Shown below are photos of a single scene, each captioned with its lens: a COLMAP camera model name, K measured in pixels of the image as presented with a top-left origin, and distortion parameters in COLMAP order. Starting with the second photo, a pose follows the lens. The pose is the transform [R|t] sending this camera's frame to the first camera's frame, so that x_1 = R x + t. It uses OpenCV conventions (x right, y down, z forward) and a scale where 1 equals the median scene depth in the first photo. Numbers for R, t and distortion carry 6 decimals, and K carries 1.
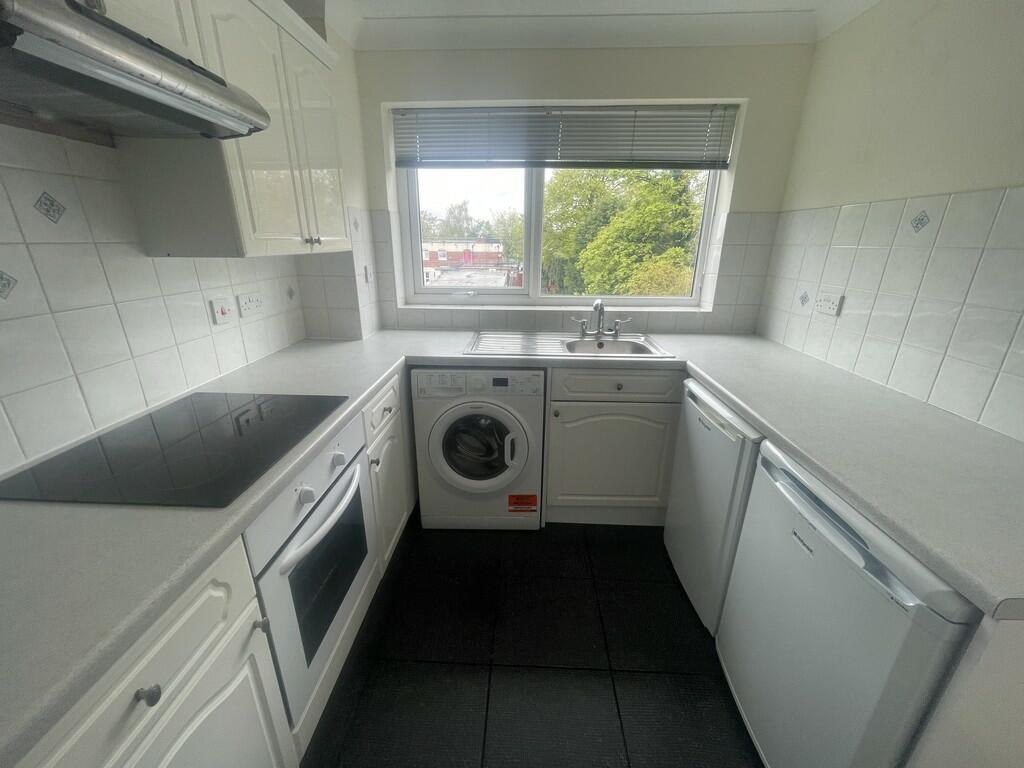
lens RADIAL K [[412.9, 0, 512.2], [0, 412.9, 385.7], [0, 0, 1]] dist [-0.003331, 0.000475]
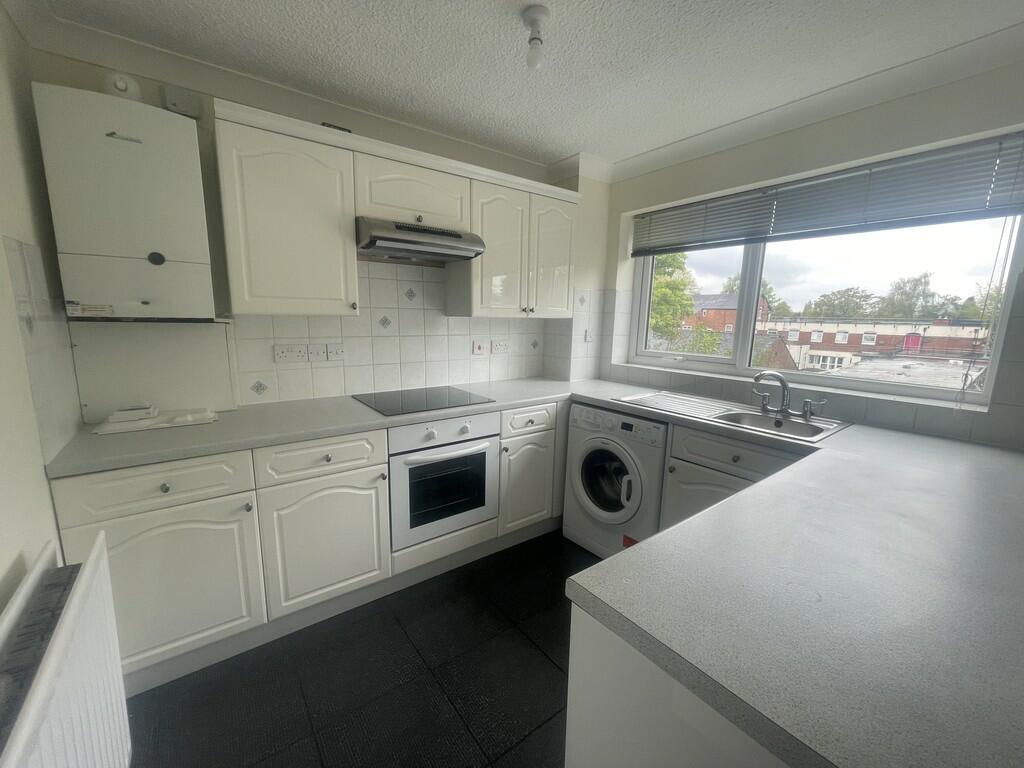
lens RADIAL K [[412.9, 0, 510.7], [0, 412.9, 384.7], [0, 0, 1]] dist [-0.003331, 0.000475]
pose [[0.632943, 0.133106, -0.762670, 0.586166], [-0.268434, 0.961731, -0.054927, 0.026813], [0.726172, 0.239492, 0.644451, -0.007773]]
